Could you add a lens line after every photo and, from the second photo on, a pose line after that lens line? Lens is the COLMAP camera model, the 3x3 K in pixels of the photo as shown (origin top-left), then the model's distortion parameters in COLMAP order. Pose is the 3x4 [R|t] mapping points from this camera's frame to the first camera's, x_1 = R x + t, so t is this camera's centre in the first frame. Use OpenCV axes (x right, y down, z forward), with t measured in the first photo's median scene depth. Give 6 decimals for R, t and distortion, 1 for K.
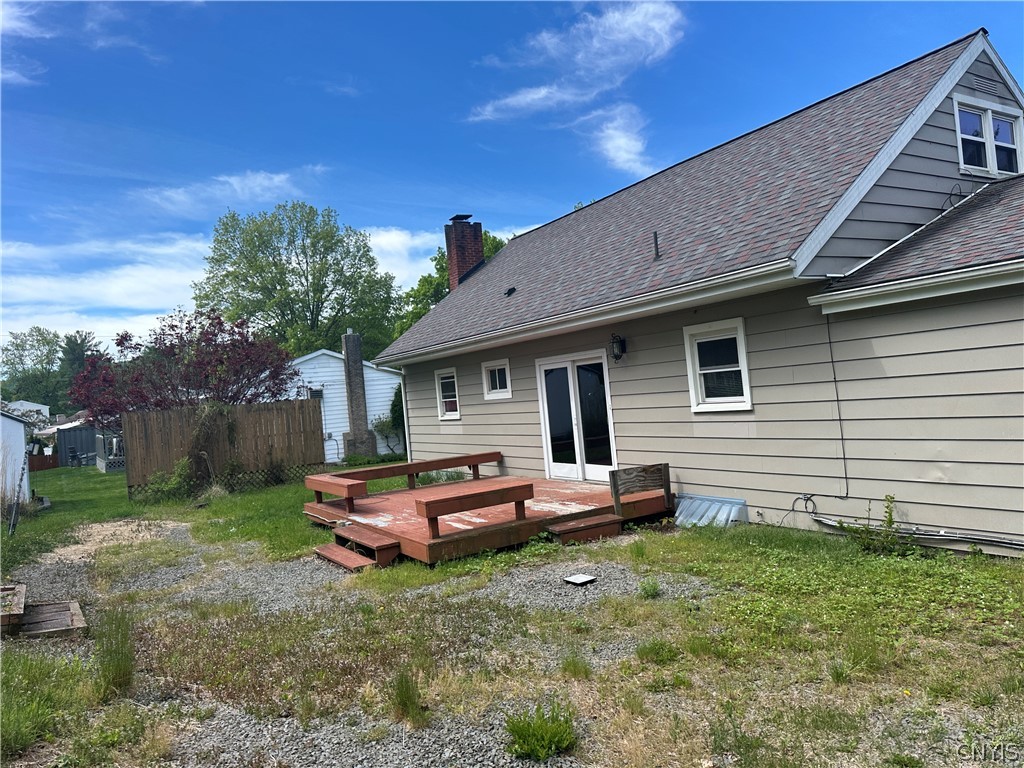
lens RADIAL K [[713.4, 0, 512.0], [0, 713.4, 384.0], [0, 0, 1]] dist [0.117558, -0.274774]
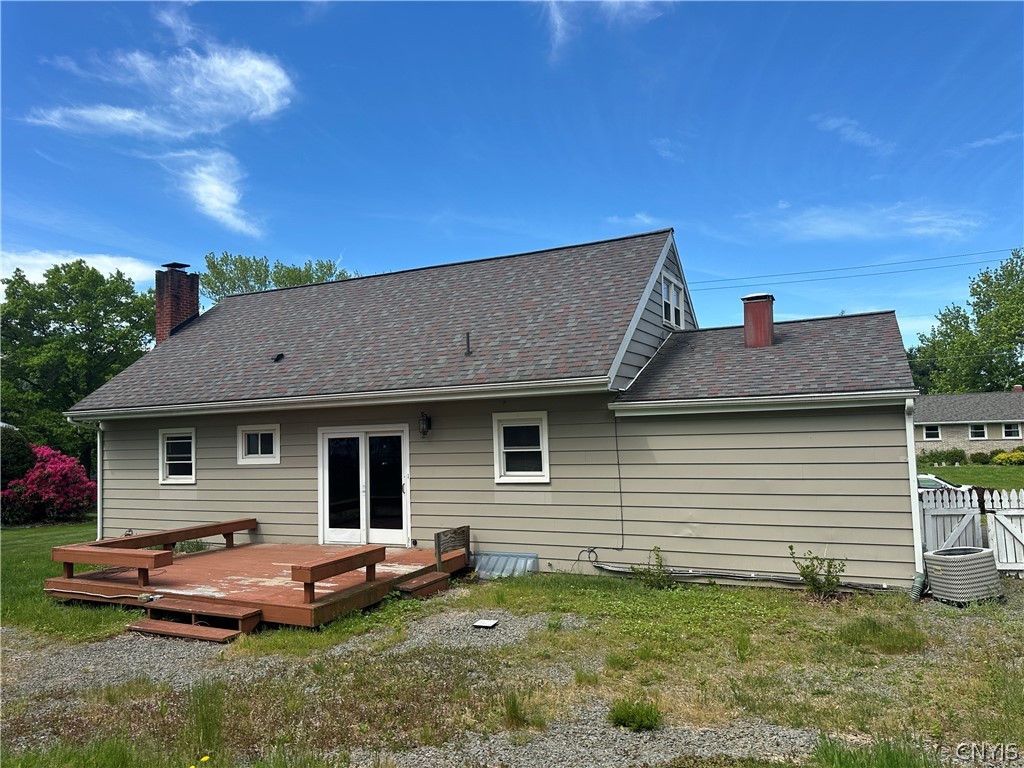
lens RADIAL K [[713.8, 0, 512.0], [0, 713.8, 384.0], [0, 0, 1]] dist [0.079703, -0.095005]
pose [[0.835162, 0.095025, 0.541733, -0.324737], [-0.047460, 0.993739, -0.101145, -0.005395], [-0.547953, 0.058762, 0.834443, -0.035424]]
